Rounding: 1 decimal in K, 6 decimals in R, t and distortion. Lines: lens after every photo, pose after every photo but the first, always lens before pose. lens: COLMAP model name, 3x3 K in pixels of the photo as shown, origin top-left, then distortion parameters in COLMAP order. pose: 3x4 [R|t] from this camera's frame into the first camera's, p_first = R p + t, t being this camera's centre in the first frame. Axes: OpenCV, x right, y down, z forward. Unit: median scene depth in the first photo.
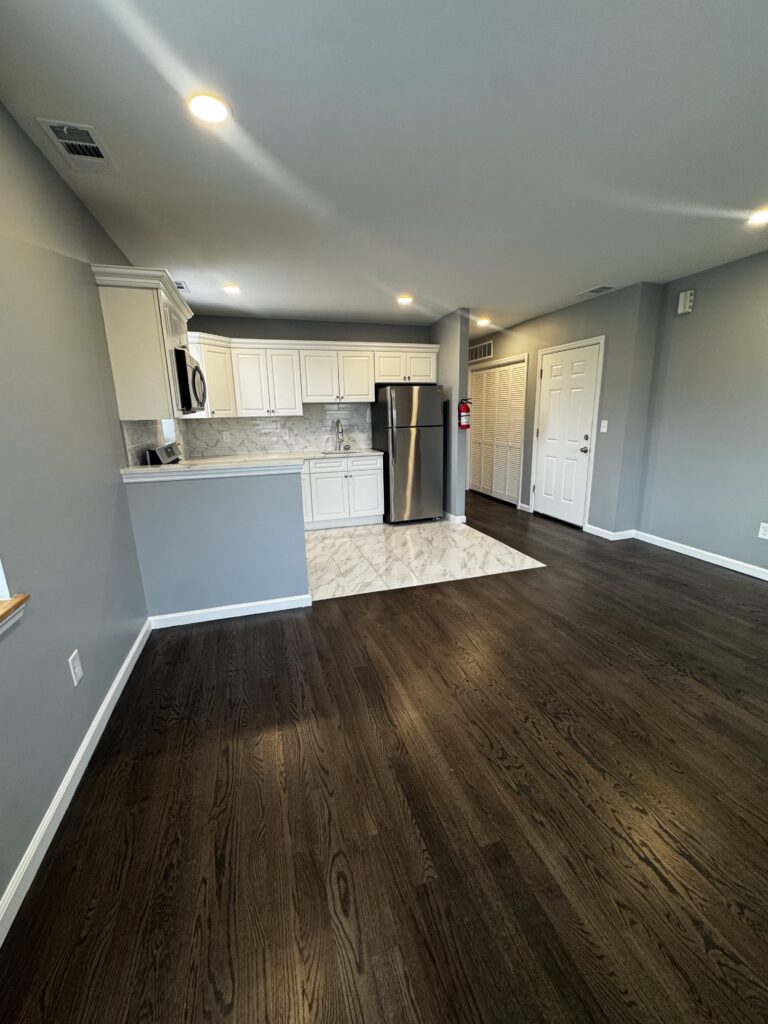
lens RADIAL K [[409.7, 0, 383.6], [0, 409.7, 510.9], [0, 0, 1]] dist [-0.005433, 0.000381]
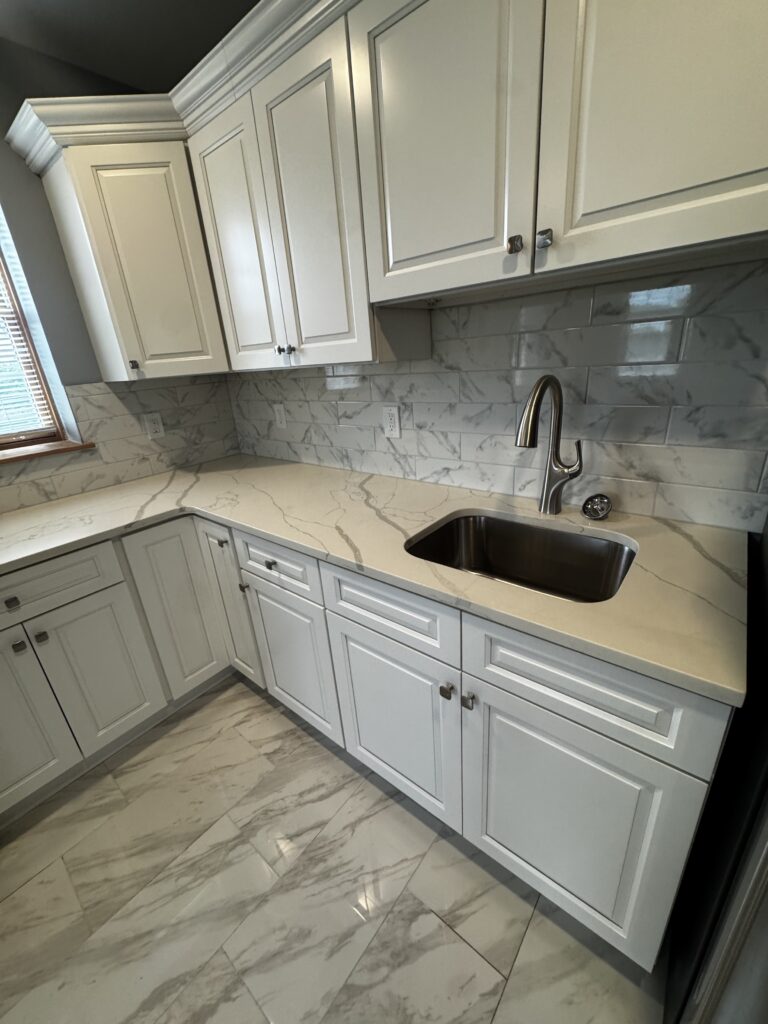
lens RADIAL K [[409.7, 0, 382.7], [0, 409.7, 511.5], [0, 0, 1]] dist [-0.005433, 0.000381]
pose [[0.546702, 0.280347, -0.789001, 0.026750], [-0.131903, 0.959355, 0.249480, -0.282267], [0.826873, -0.032320, 0.561459, 1.169553]]
